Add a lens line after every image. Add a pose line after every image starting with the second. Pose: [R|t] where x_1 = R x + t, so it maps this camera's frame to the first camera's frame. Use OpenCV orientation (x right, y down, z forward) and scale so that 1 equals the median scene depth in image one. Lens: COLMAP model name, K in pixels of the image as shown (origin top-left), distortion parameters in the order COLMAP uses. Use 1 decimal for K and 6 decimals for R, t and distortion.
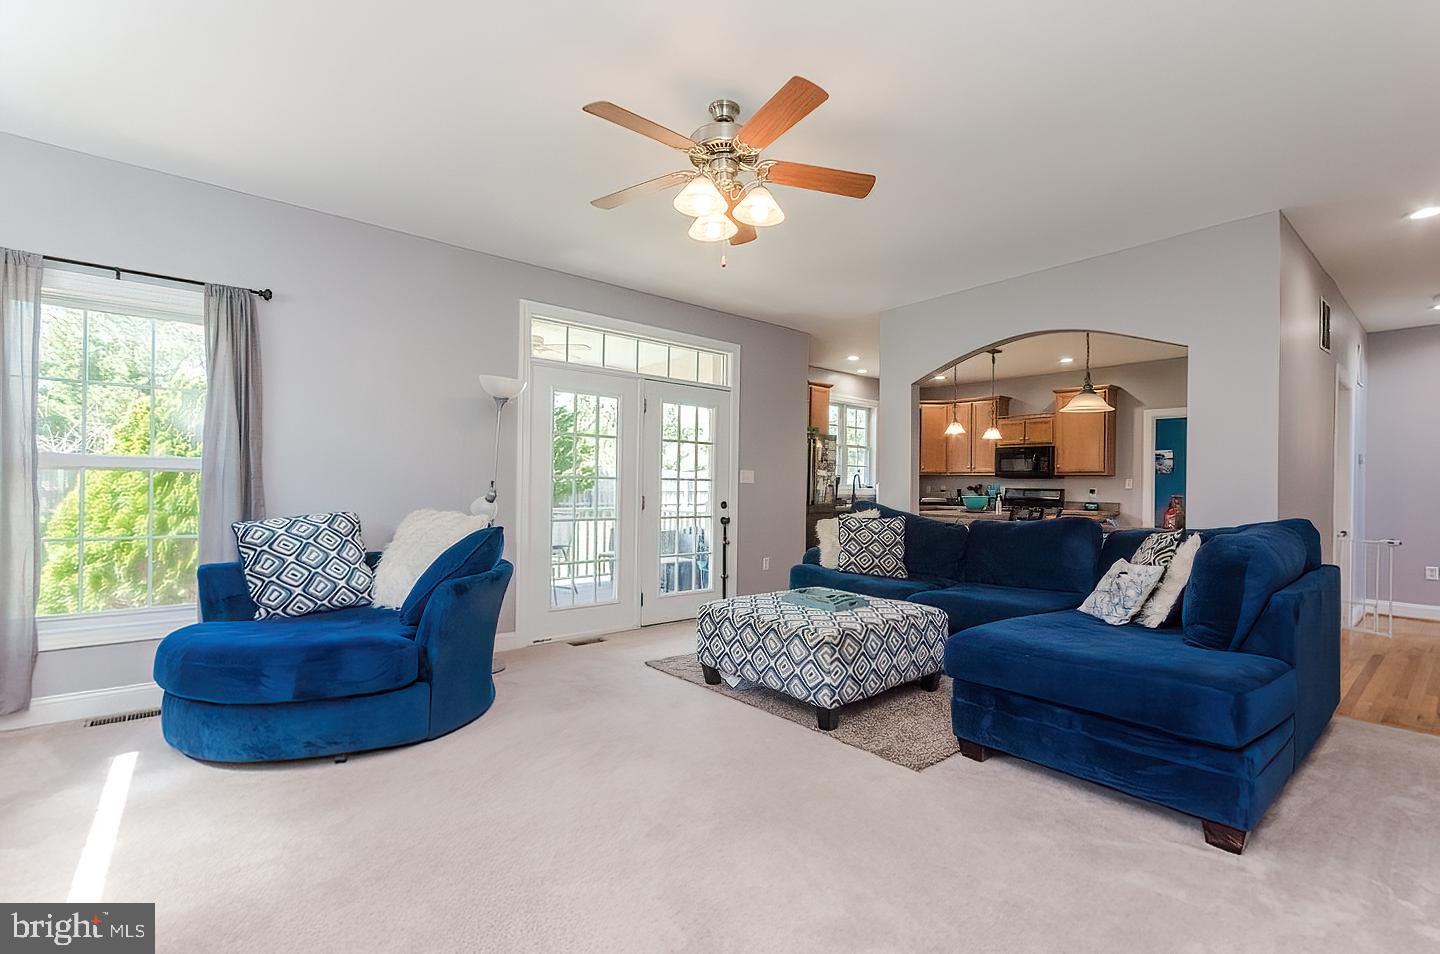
lens RADIAL K [[631.3, 0, 748.4], [0, 631.3, 486.3], [0, 0, 1]] dist [0.000176, -0.000119]
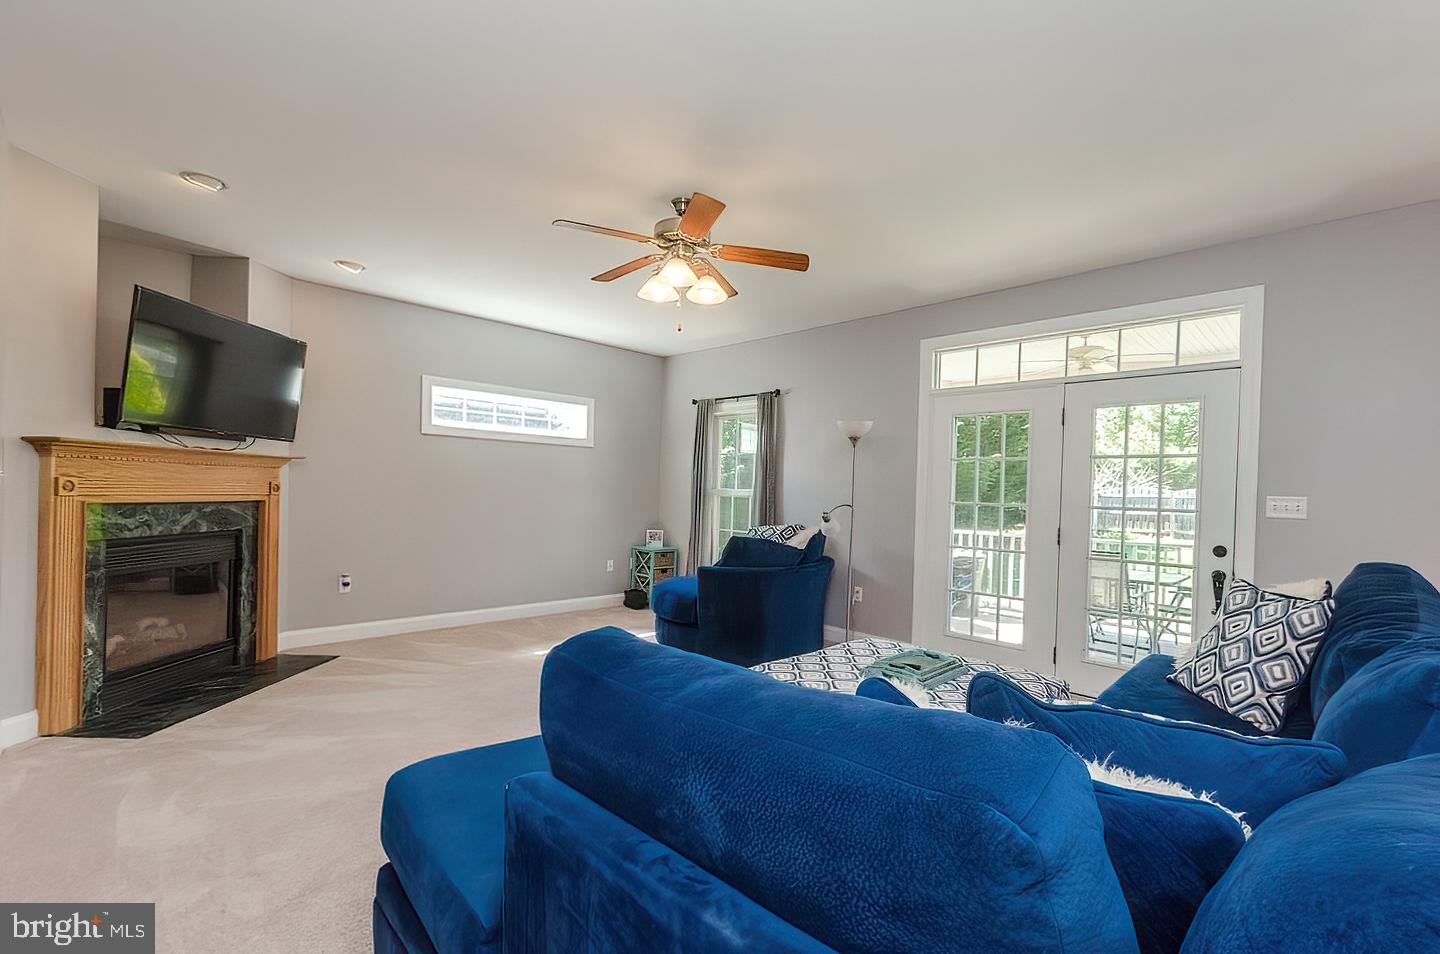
lens RADIAL K [[631.3, 0, 748.4], [0, 631.3, 486.3], [0, 0, 1]] dist [0.000176, -0.000119]
pose [[0.072862, -0.018097, -0.997178, 0.592058], [-0.032011, 0.999278, -0.020474, -0.008134], [0.996828, 0.033413, 0.072230, 0.516631]]
